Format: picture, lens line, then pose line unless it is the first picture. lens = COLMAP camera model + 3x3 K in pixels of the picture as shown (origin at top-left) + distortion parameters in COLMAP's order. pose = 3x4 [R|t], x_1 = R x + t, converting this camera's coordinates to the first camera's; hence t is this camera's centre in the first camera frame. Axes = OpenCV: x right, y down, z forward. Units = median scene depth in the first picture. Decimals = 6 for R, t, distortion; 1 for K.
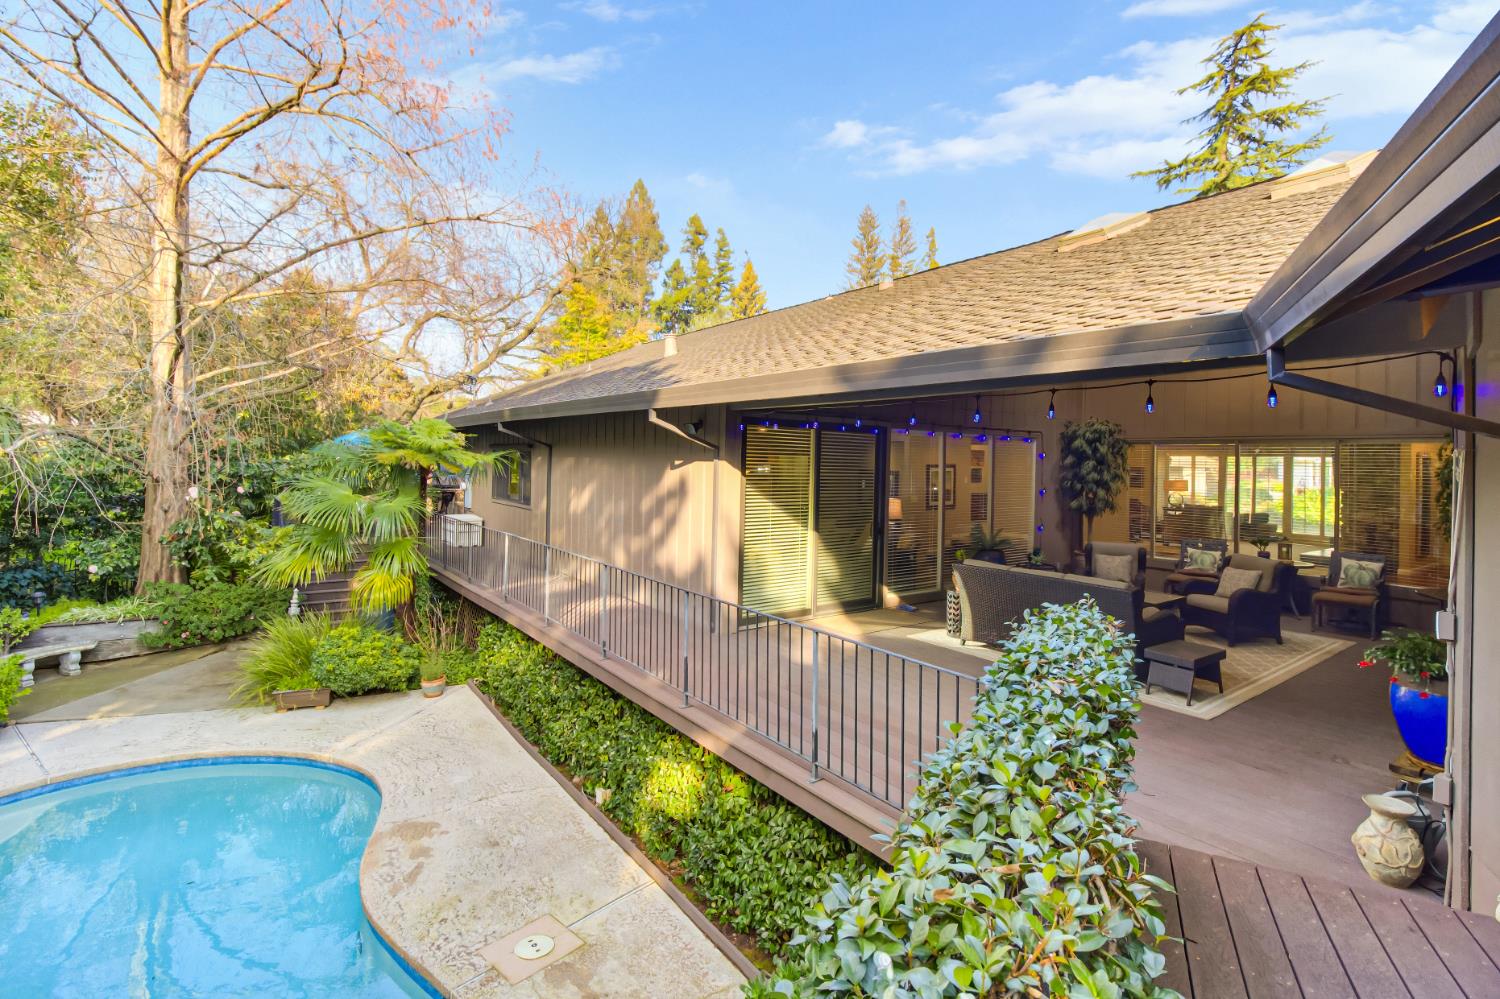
lens RADIAL K [[692.4, 0, 748.6], [0, 692.4, 456.3], [0, 0, 1]] dist [0.008533, -0.000701]
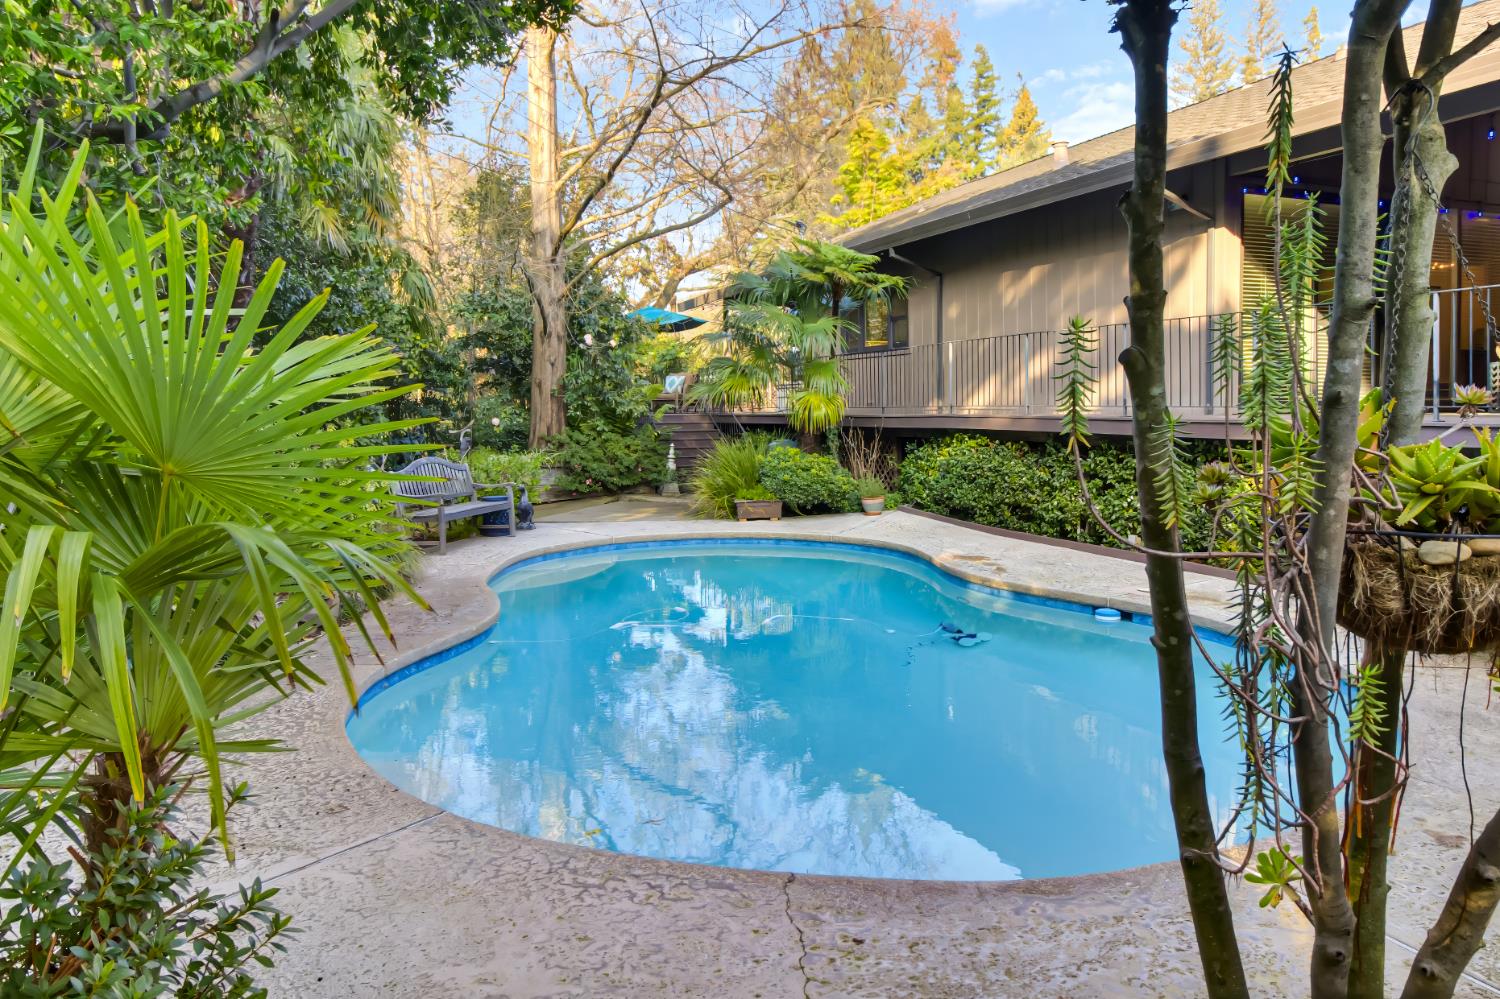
lens RADIAL K [[1010.4, 0, 751.1], [0, 1010.4, 444.3], [0, 0, 1]] dist [0.000871, -0.000200]
pose [[0.971302, -0.025916, -0.236435, -0.274163], [0.035918, 0.998628, 0.038096, 0.179201], [0.235123, -0.045495, 0.970900, -0.403378]]
